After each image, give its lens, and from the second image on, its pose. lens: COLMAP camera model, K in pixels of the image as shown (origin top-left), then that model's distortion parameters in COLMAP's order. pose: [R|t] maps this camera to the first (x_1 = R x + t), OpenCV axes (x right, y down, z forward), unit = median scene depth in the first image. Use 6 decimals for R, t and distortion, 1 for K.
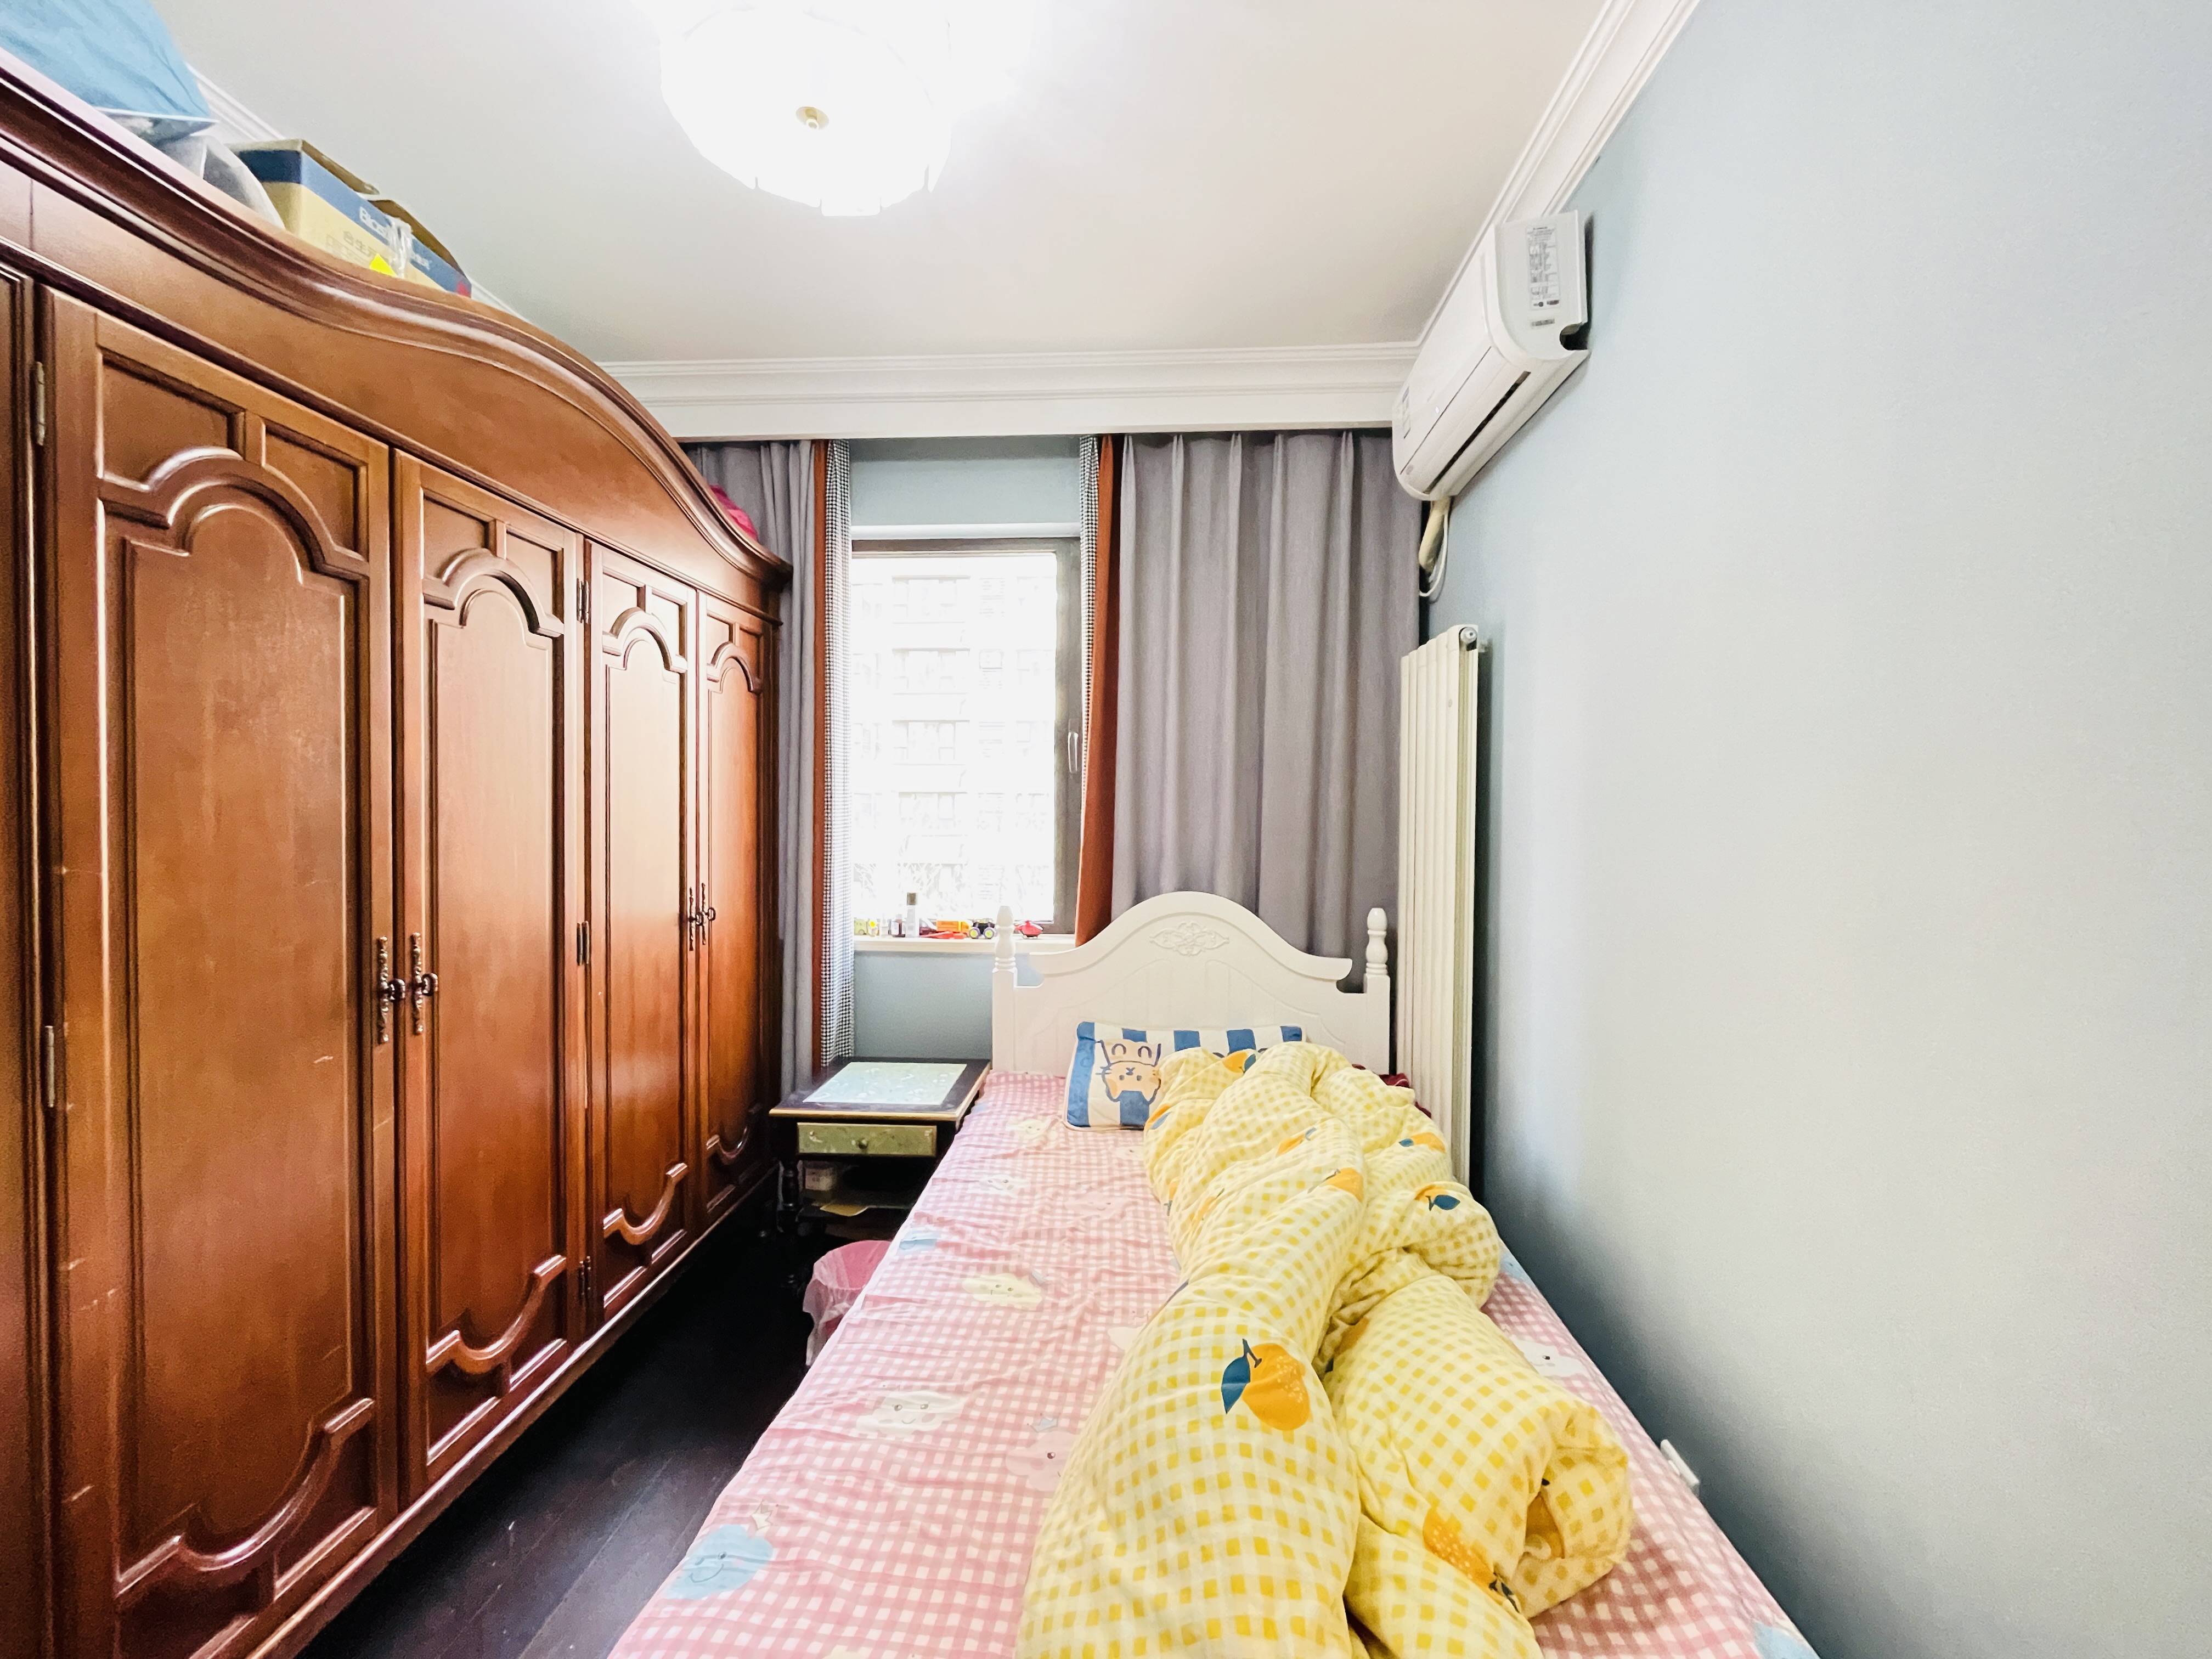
lens RADIAL K [[895.1, 0, 1106.6], [0, 895.1, 826.9], [0, 0, 1]] dist [-0.003609, 0.000014]
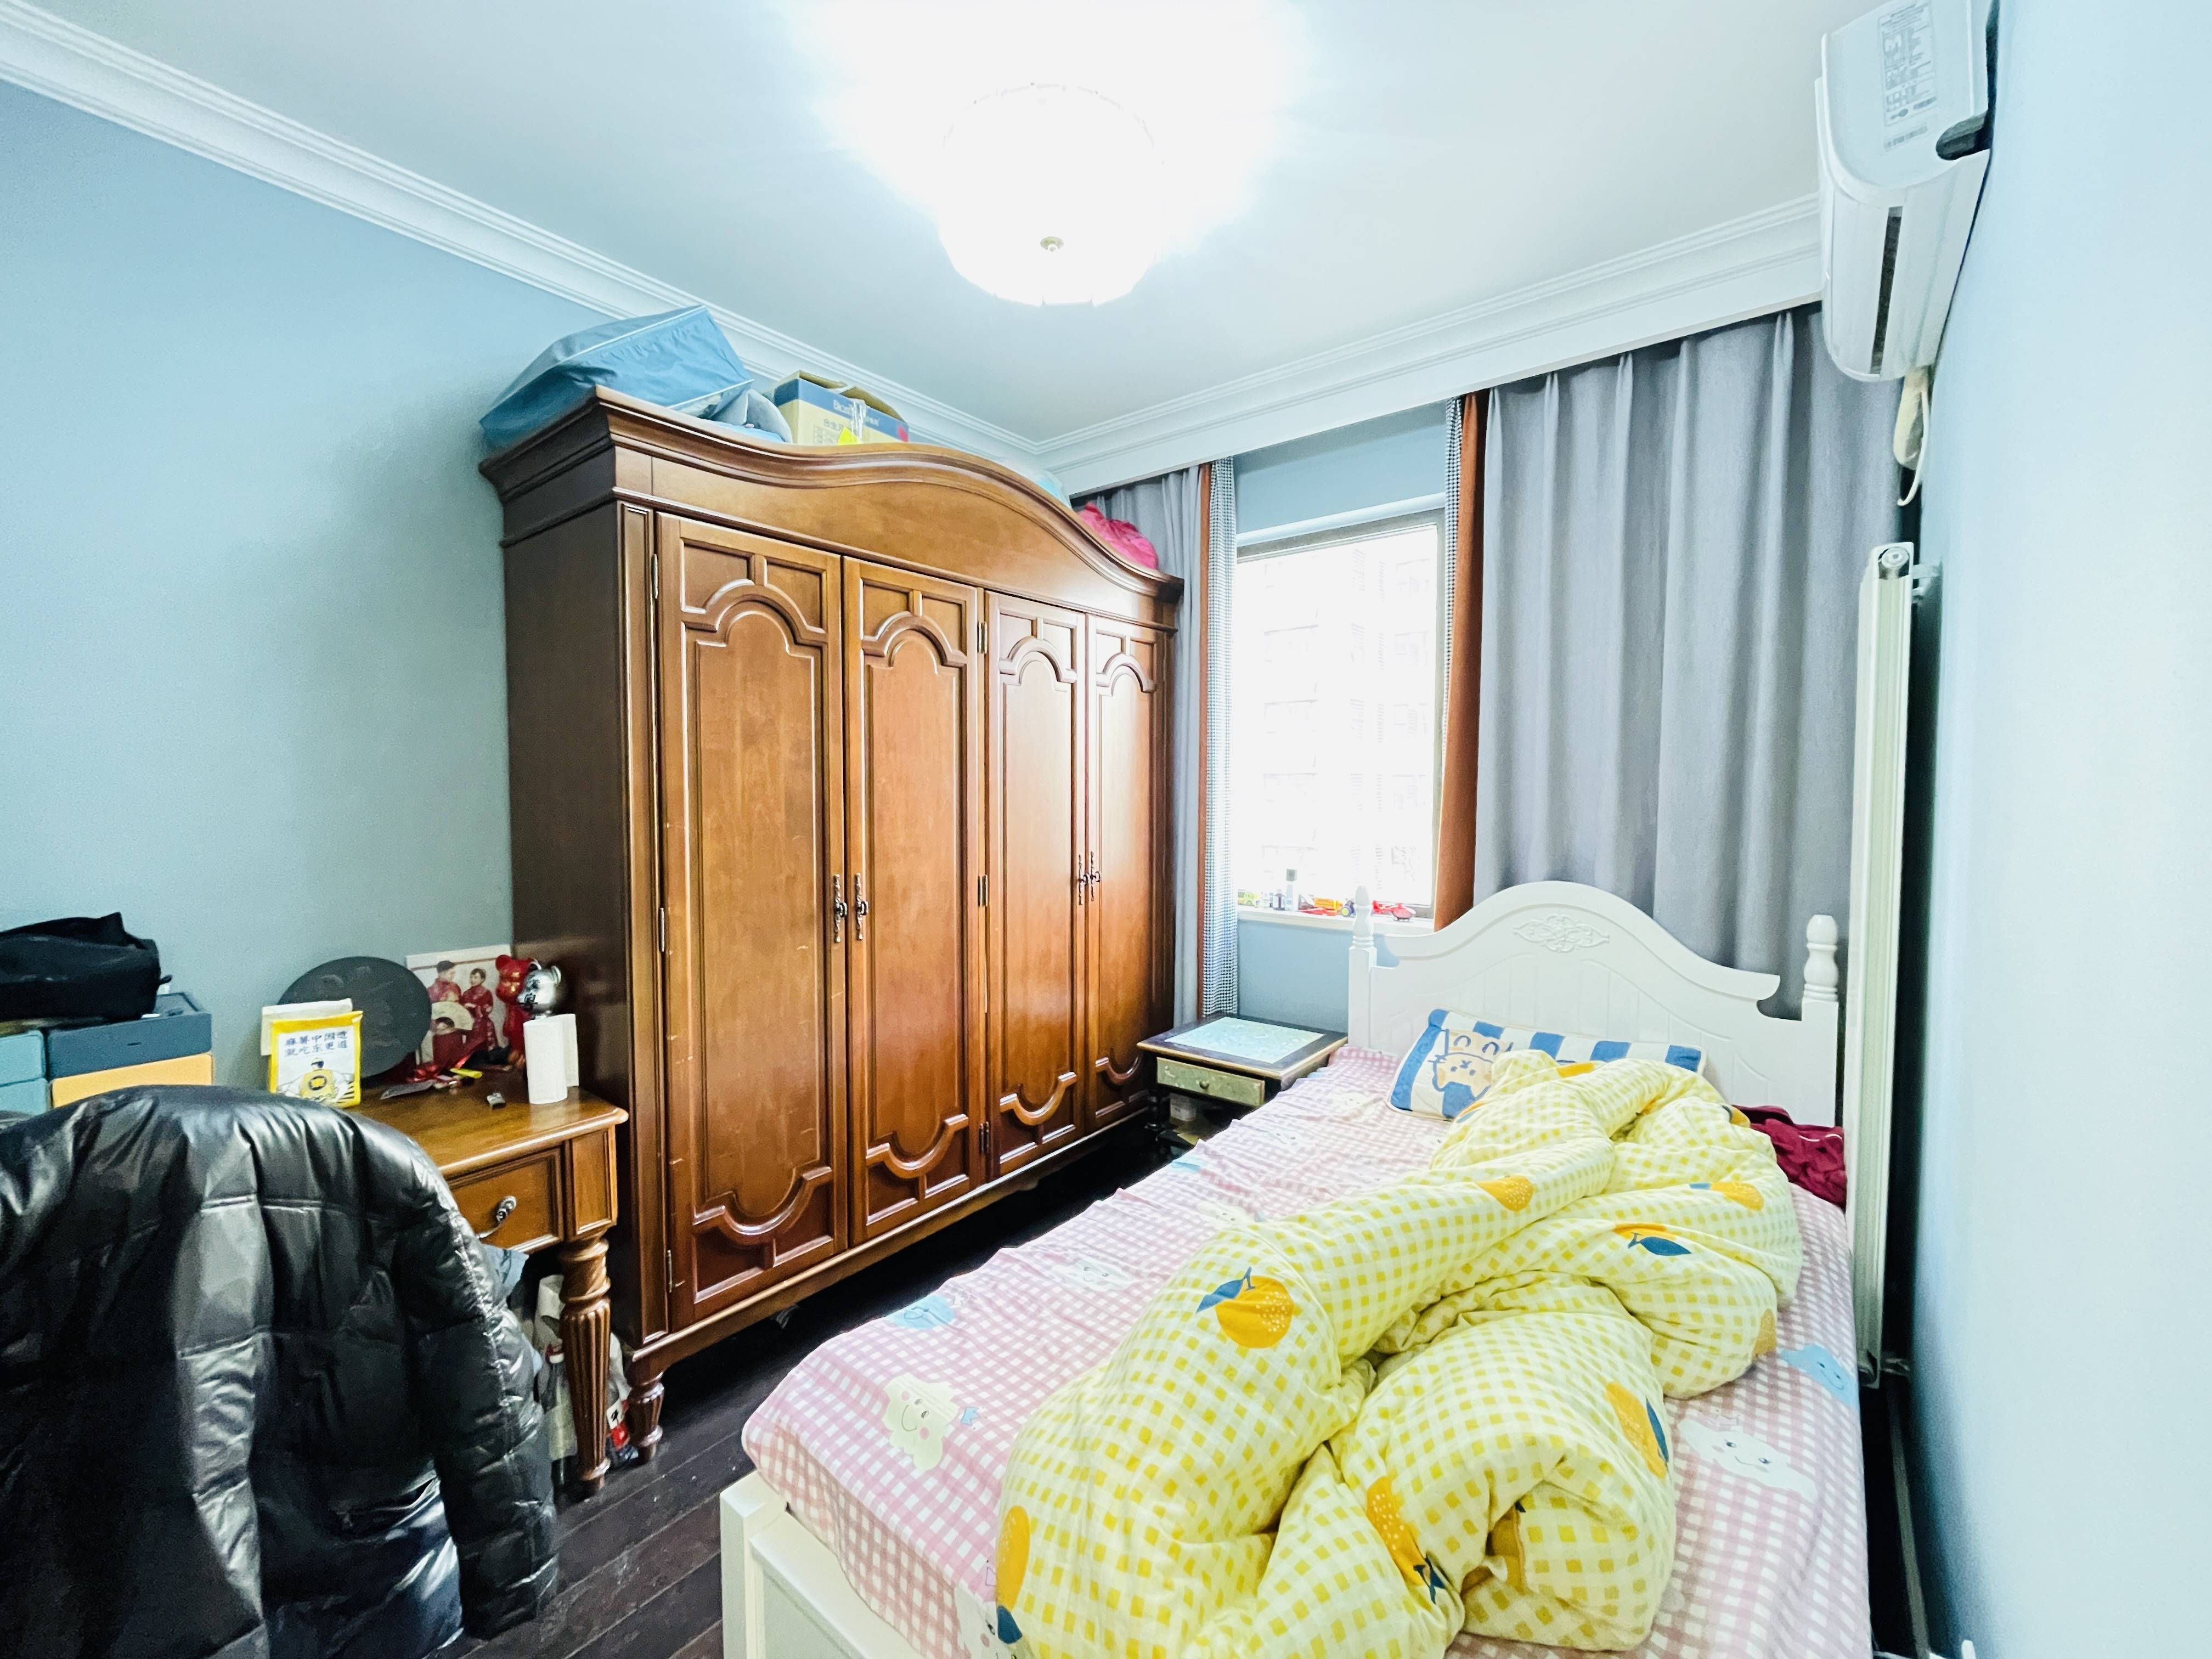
lens RADIAL K [[895.1, 0, 1103.4], [0, 895.1, 827.3], [0, 0, 1]] dist [-0.003609, 0.000014]
pose [[0.818783, 0.019556, -0.573770, 0.315726], [-0.007771, 0.999706, 0.022984, 0.001049], [0.574051, -0.014360, 0.818694, -0.003361]]
